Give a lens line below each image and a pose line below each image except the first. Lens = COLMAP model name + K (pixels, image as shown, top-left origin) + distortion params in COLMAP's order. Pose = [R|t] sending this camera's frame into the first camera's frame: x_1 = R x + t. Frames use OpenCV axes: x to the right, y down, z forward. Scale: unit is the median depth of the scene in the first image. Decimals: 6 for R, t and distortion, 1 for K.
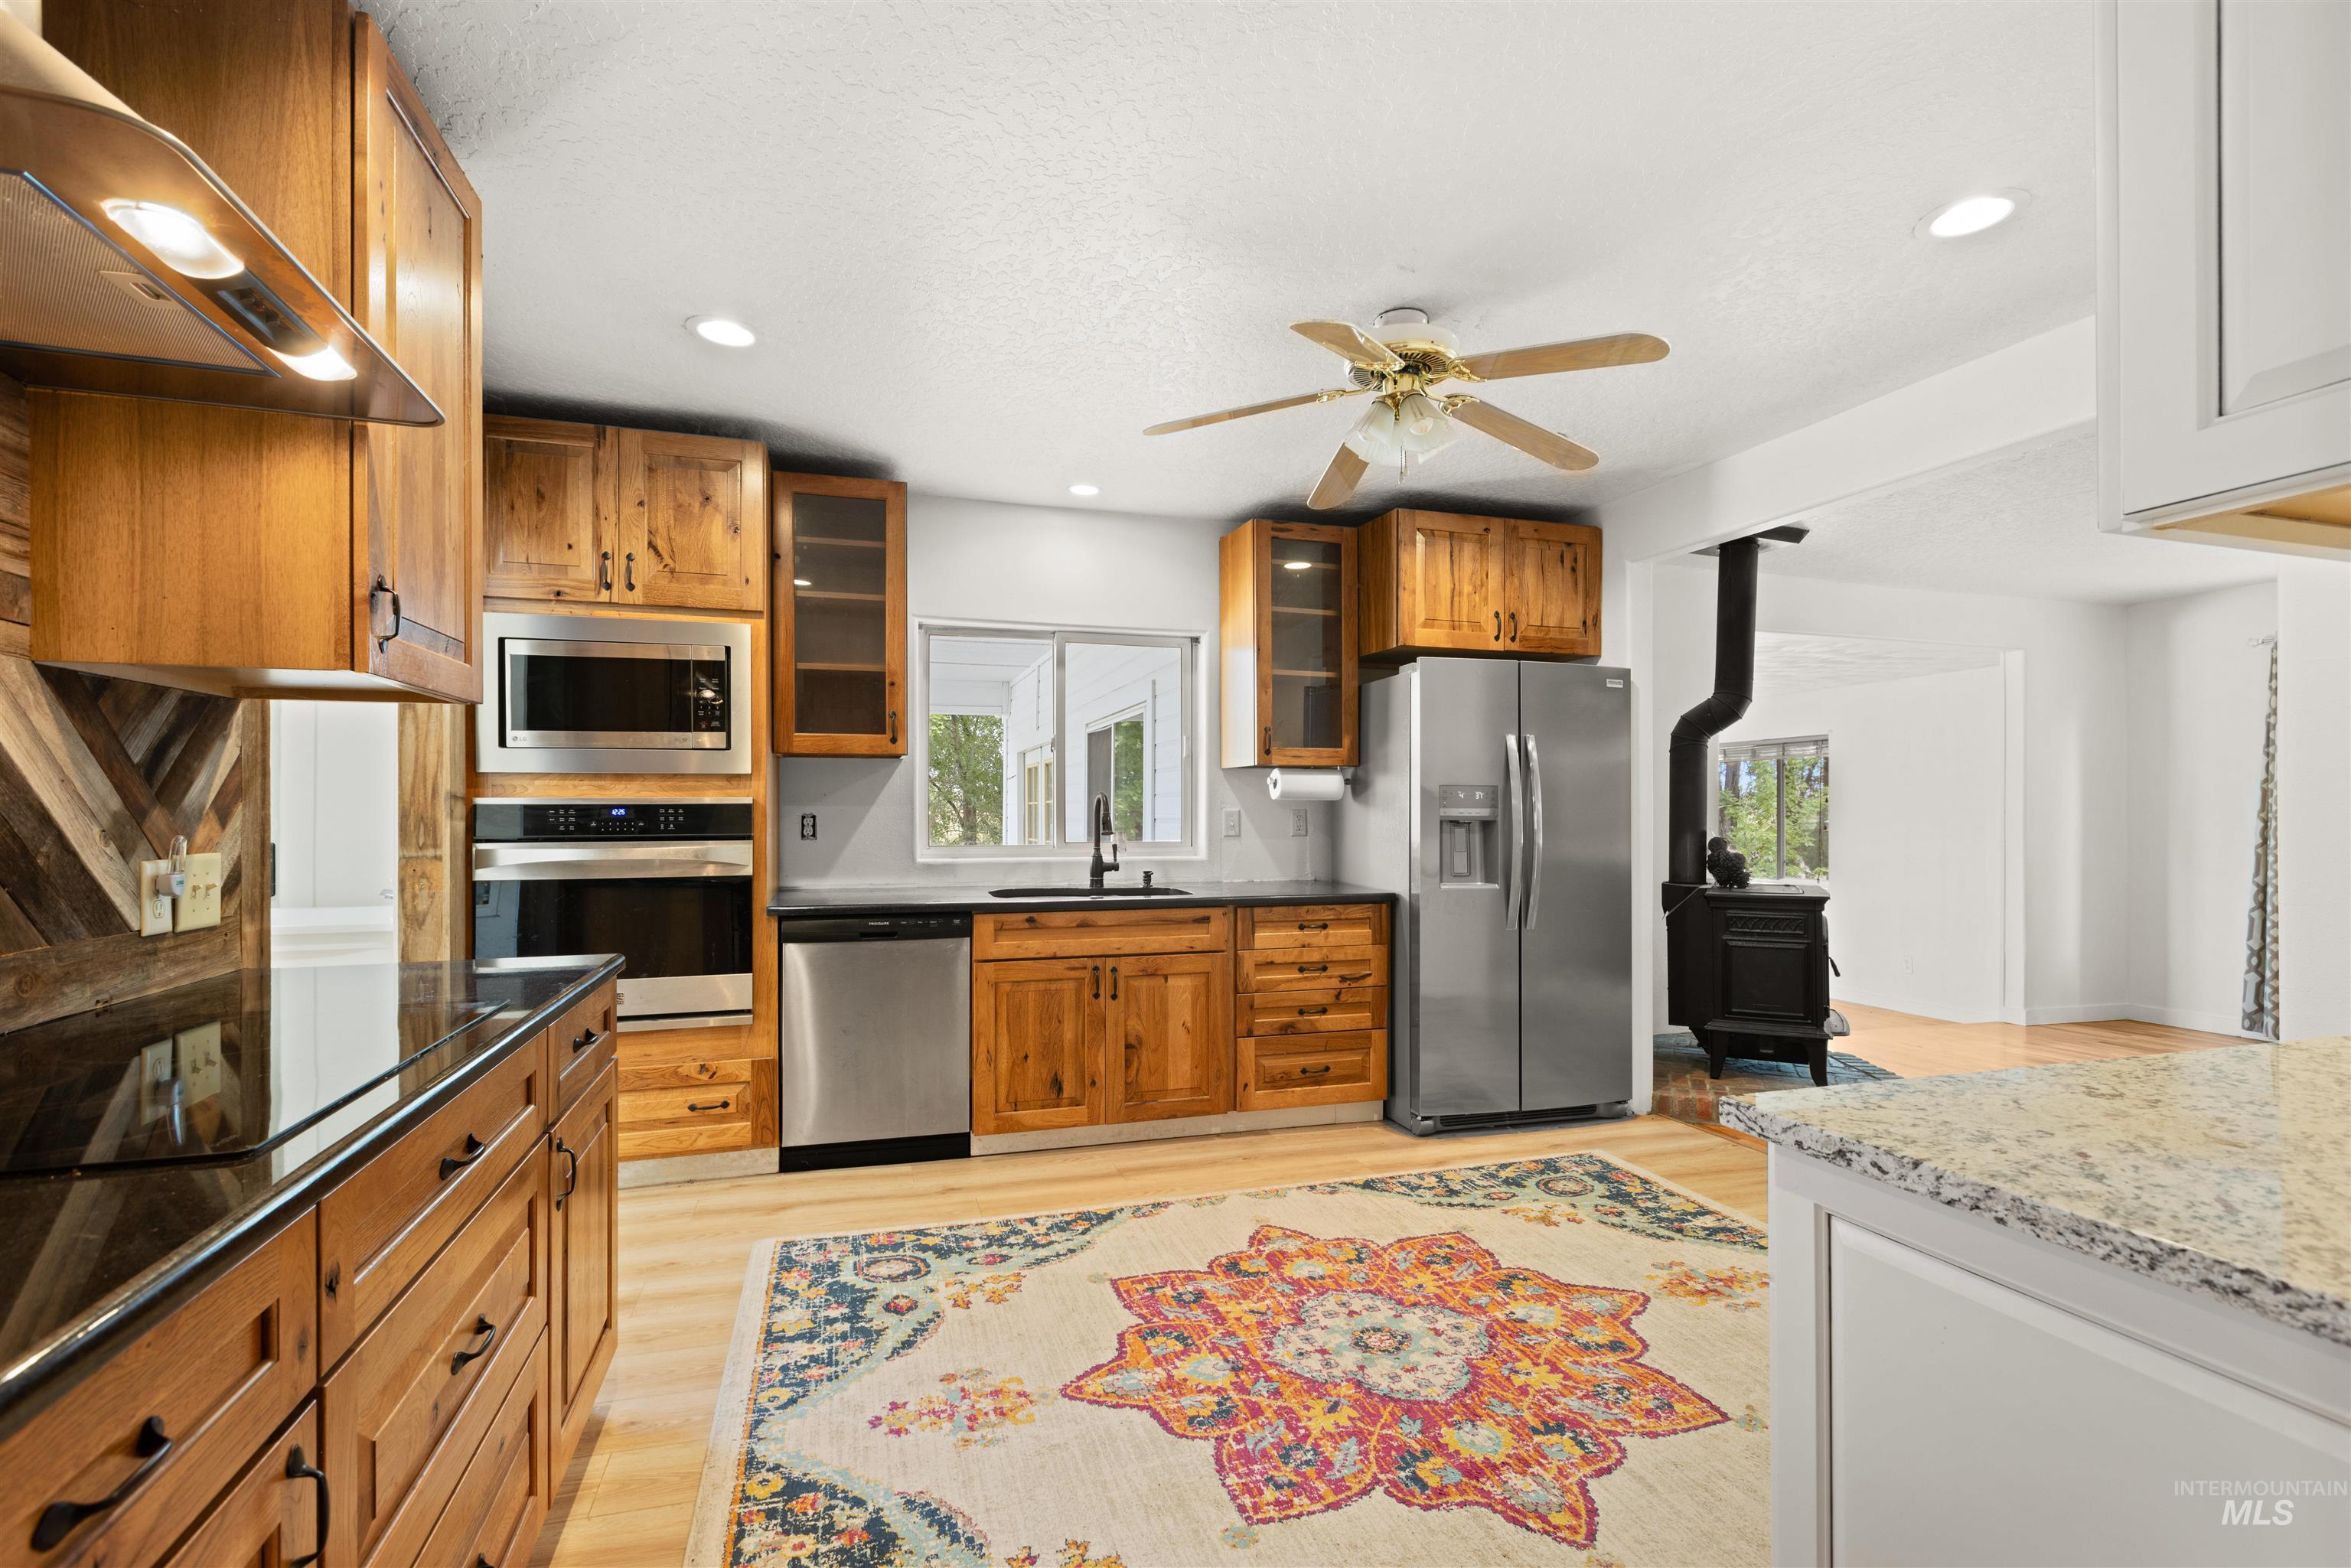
lens RADIAL K [[1058.2, 0, 1182.2], [0, 1058.2, 798.0], [0, 0, 1]] dist [-0.000230, 0.000082]
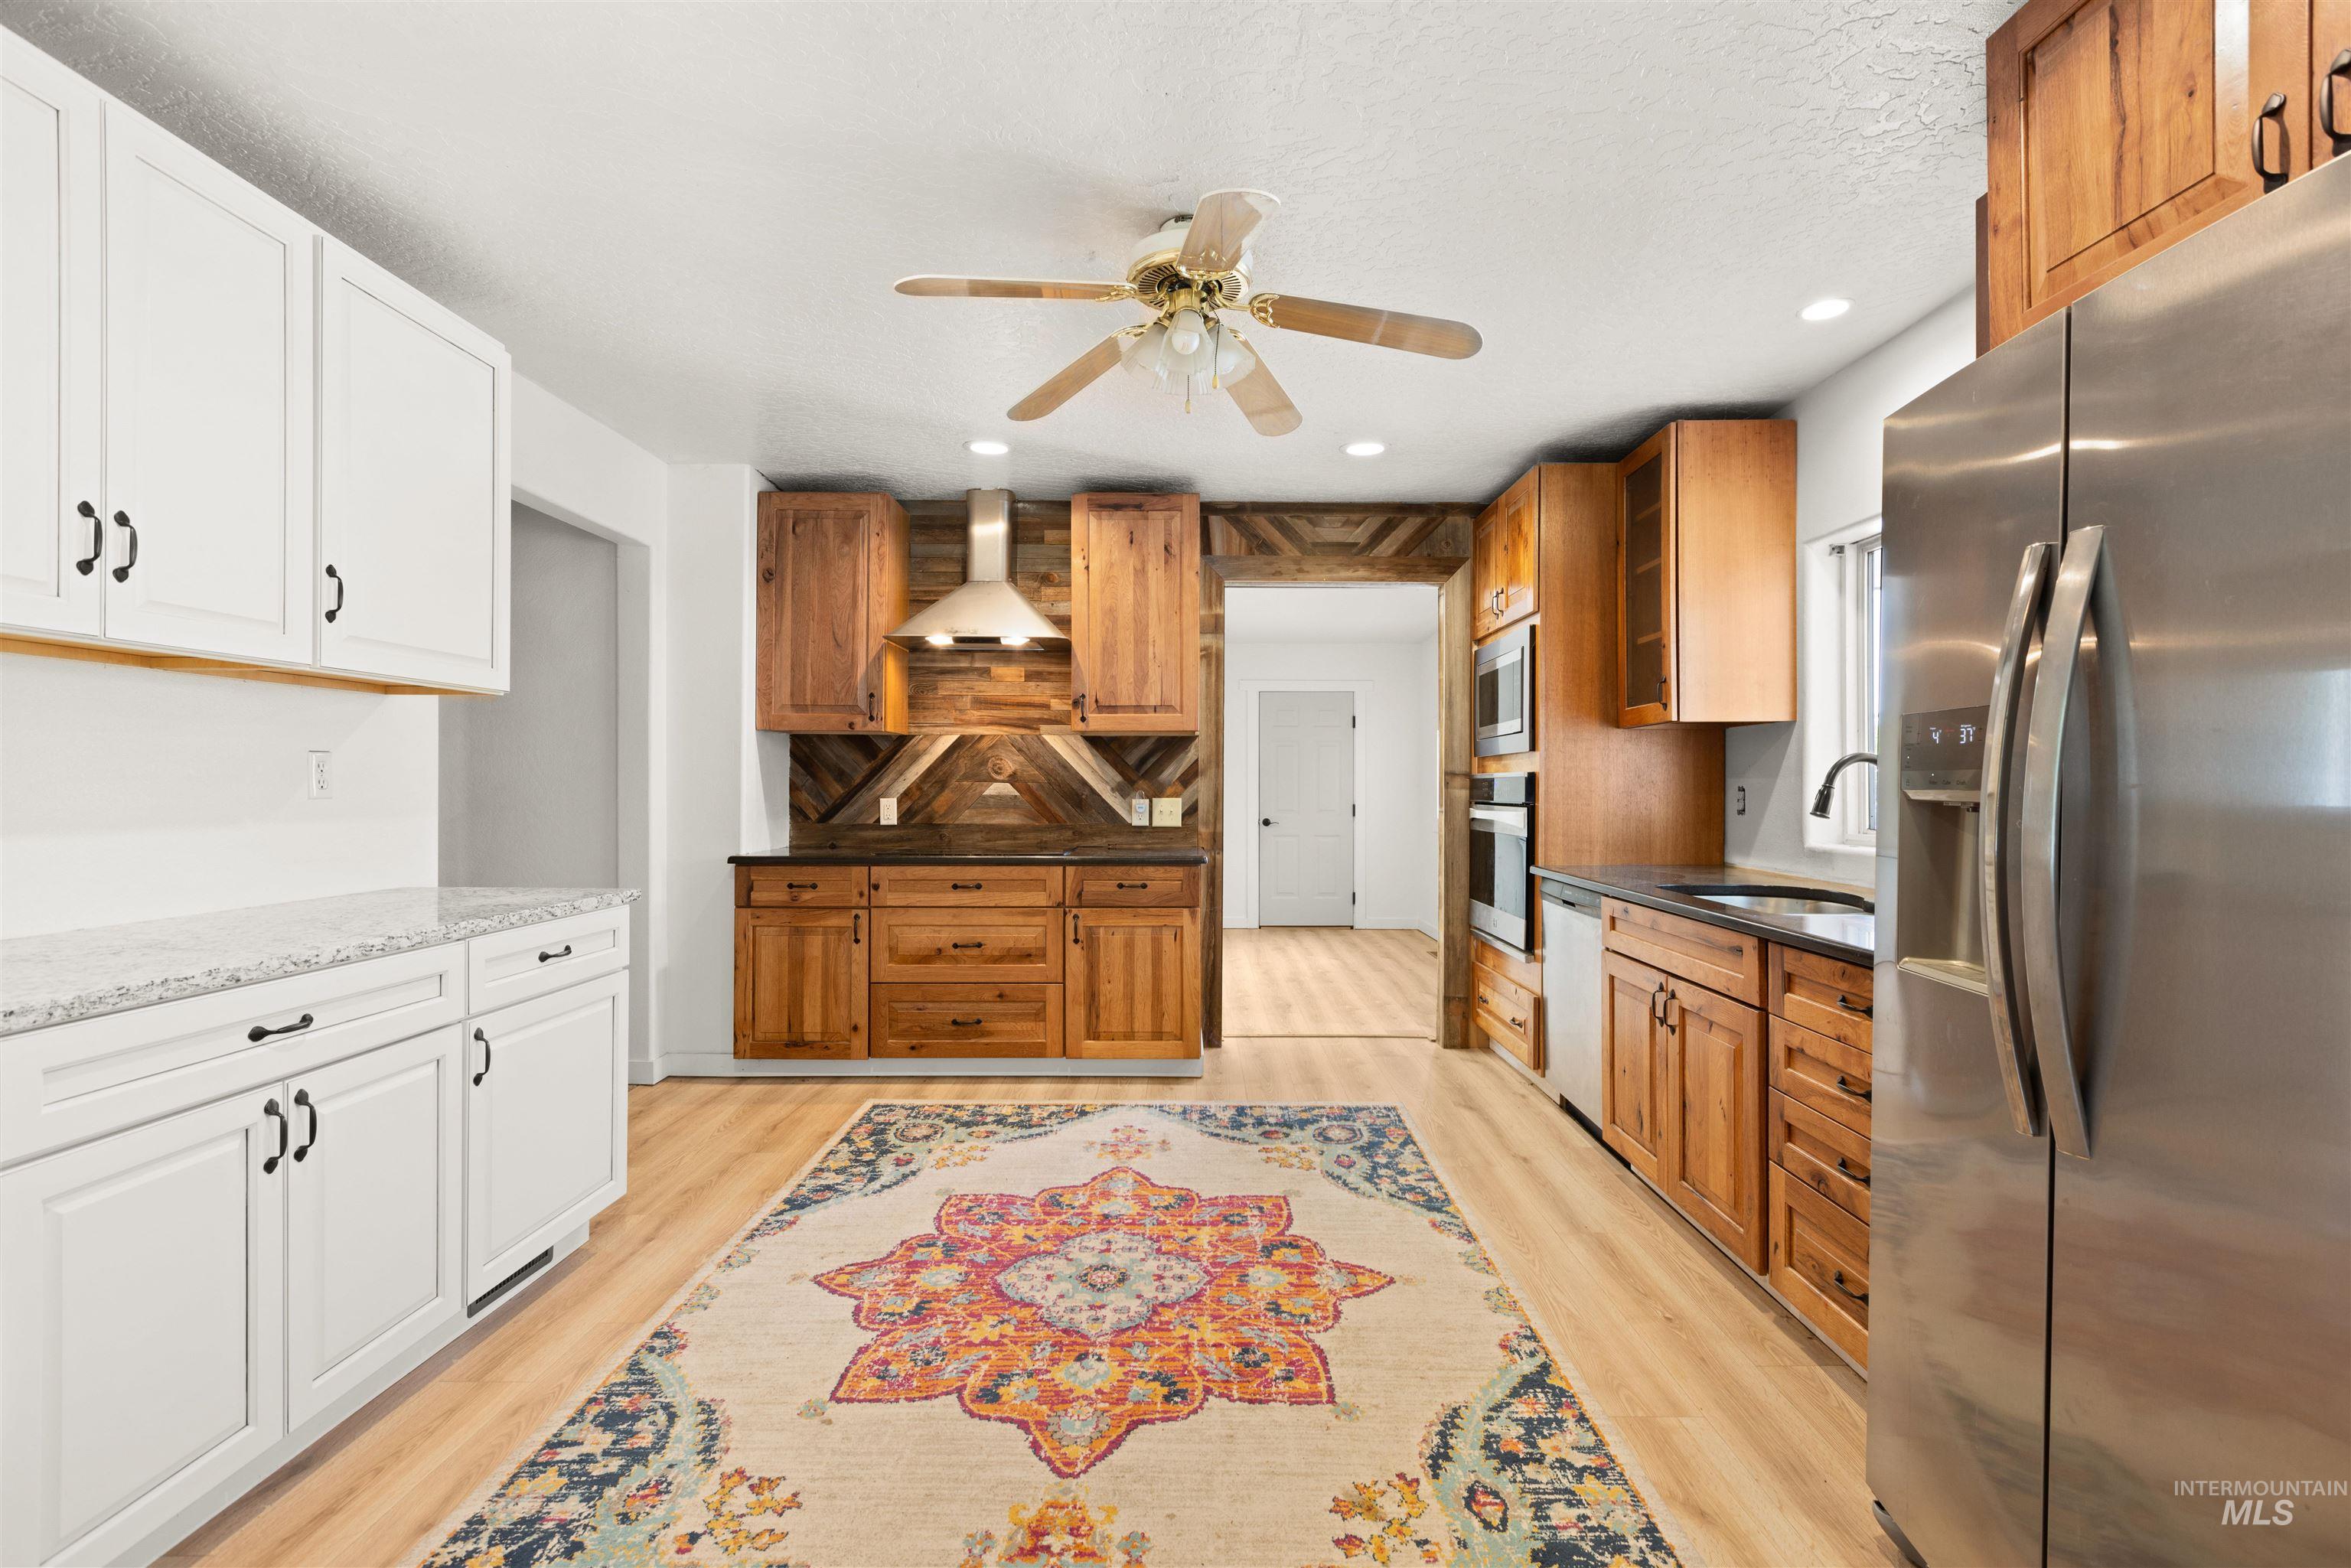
lens RADIAL K [[1051.7, 0, 1175.5], [0, 1051.7, 784.0], [0, 0, 1]] dist [-0.000257, 0.000214]
pose [[-0.313645, -0.003501, -0.949534, 0.855183], [0.006594, 0.999961, -0.005865, 0.018524], [0.949518, -0.008101, -0.313609, 1.028374]]
